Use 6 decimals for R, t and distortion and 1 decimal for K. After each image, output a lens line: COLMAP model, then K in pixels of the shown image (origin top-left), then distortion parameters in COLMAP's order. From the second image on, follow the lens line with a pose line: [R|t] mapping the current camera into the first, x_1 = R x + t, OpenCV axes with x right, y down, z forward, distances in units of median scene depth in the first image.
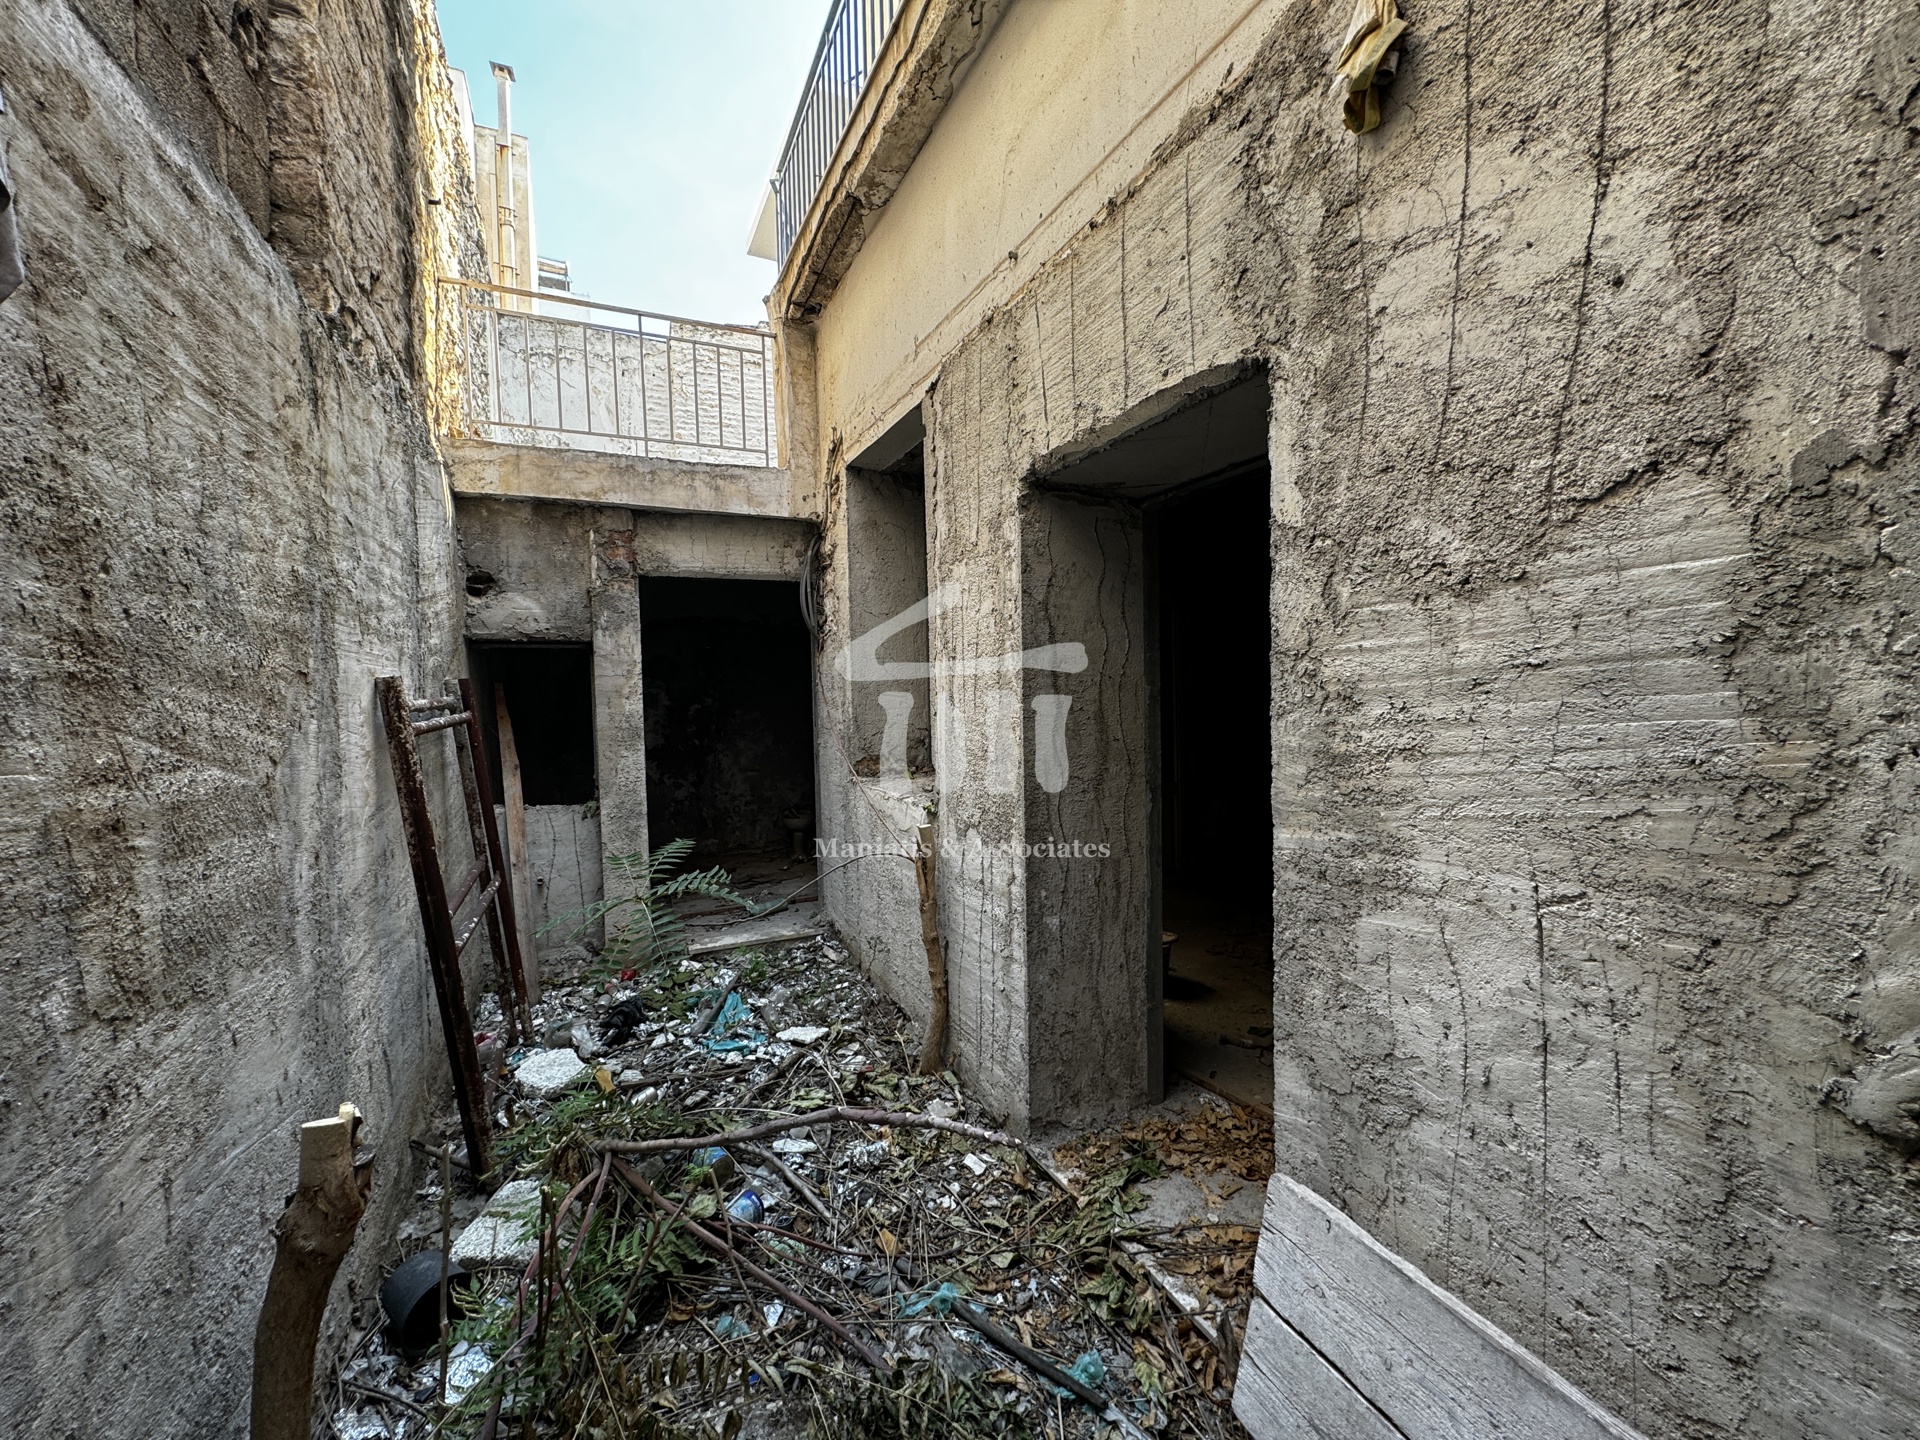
lens RADIAL K [[765.6, 0, 959.3], [0, 765.6, 720.4], [0, 0, 1]] dist [-0.000883, 0.000135]
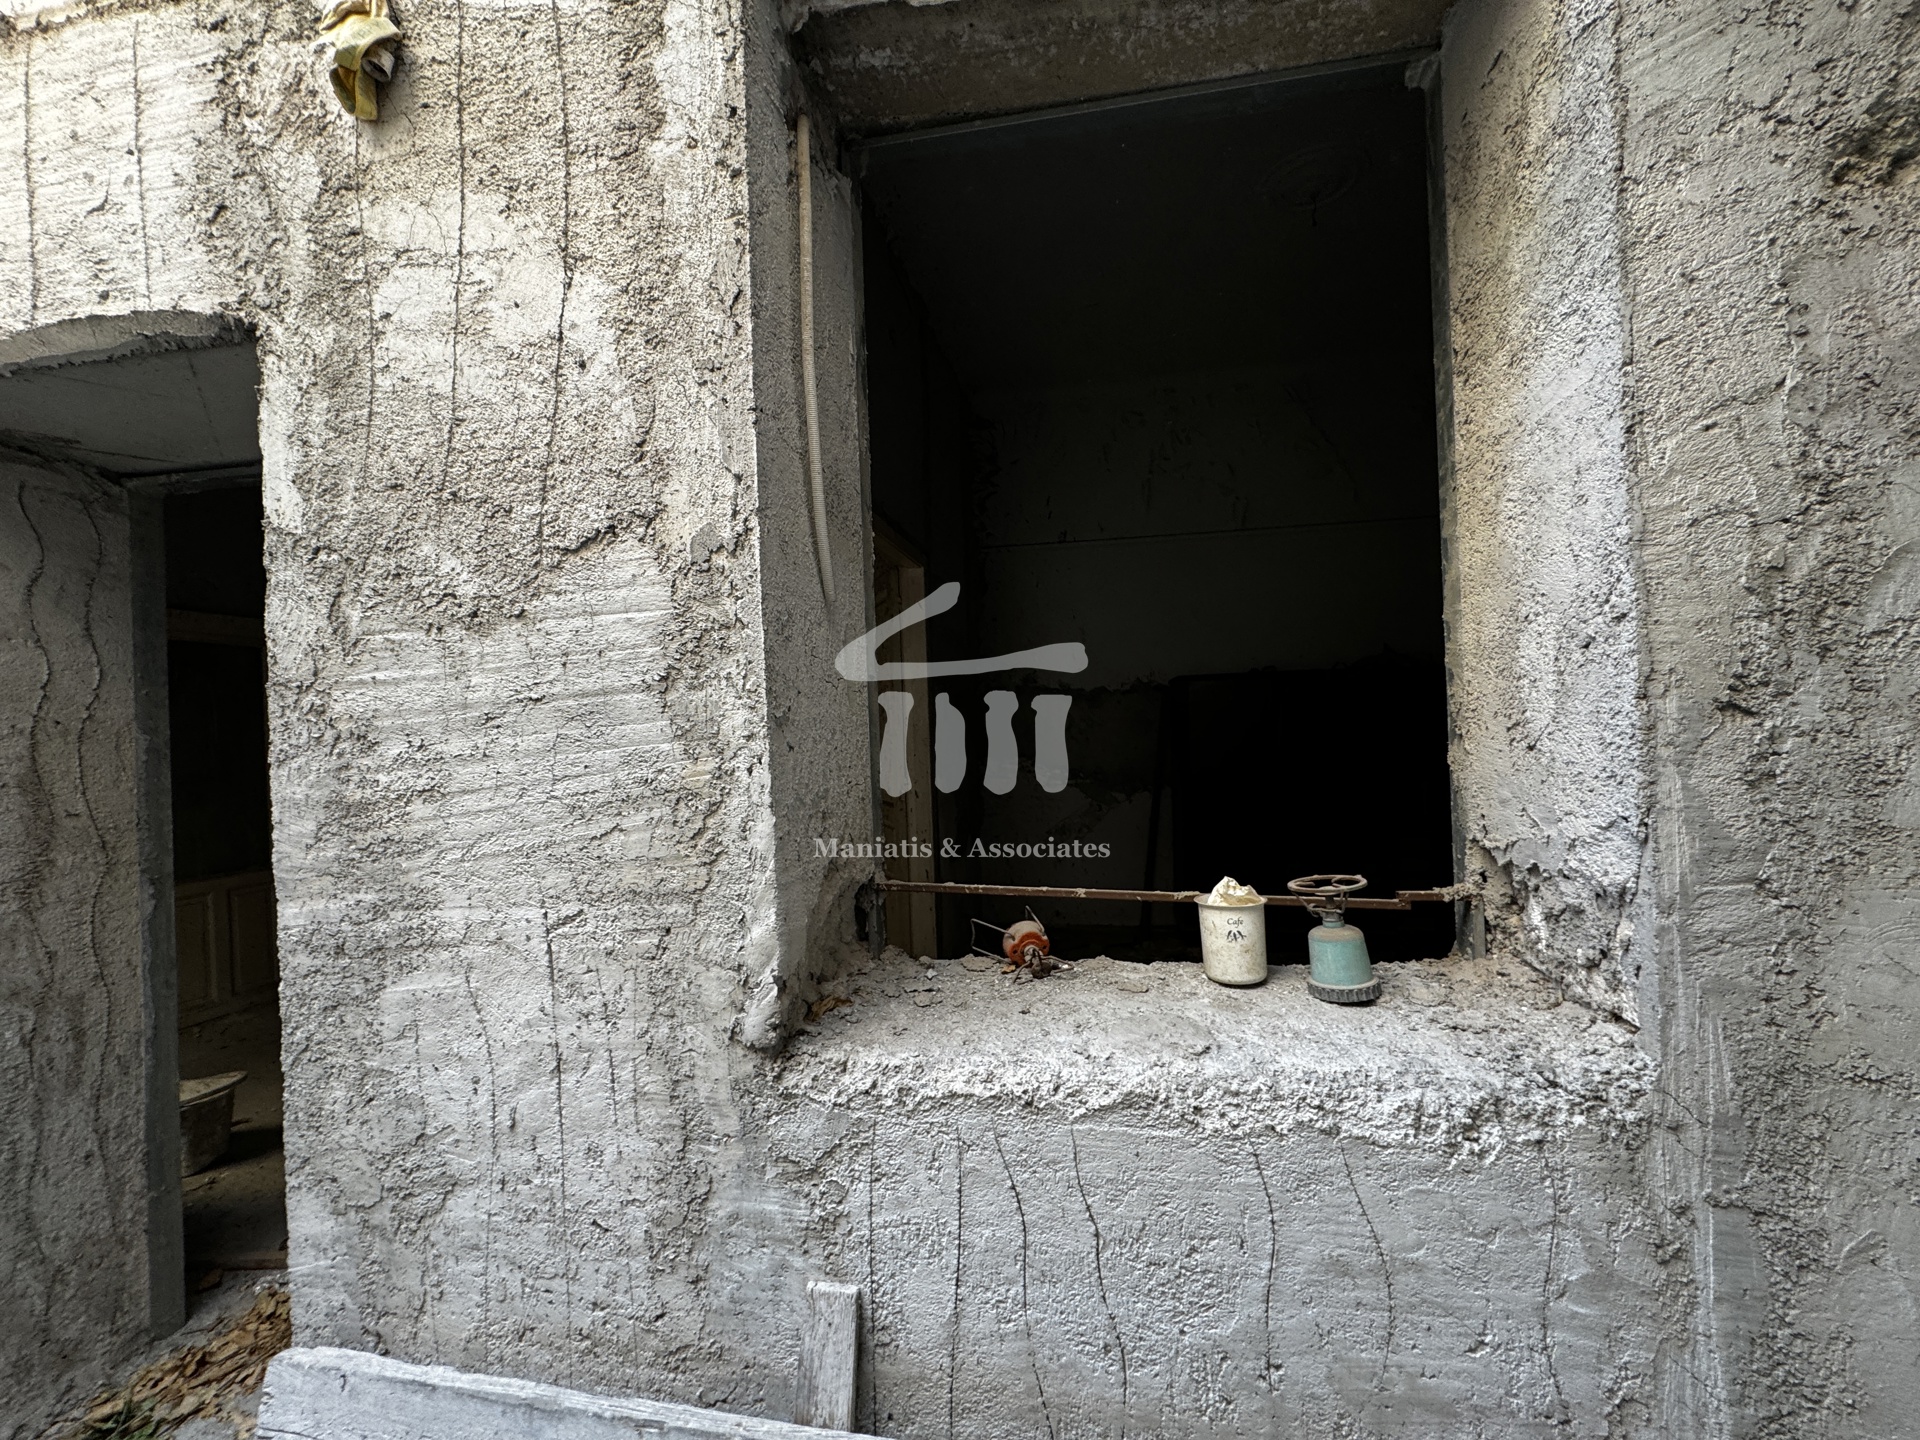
lens RADIAL K [[765.6, 0, 962.7], [0, 765.6, 720.5], [0, 0, 1]] dist [-0.000883, 0.000135]
pose [[0.566665, 0.005929, 0.823927, 0.201267], [0.054759, 0.997492, -0.044838, 0.031863], [-0.822126, 0.070526, 0.564920, -0.061305]]
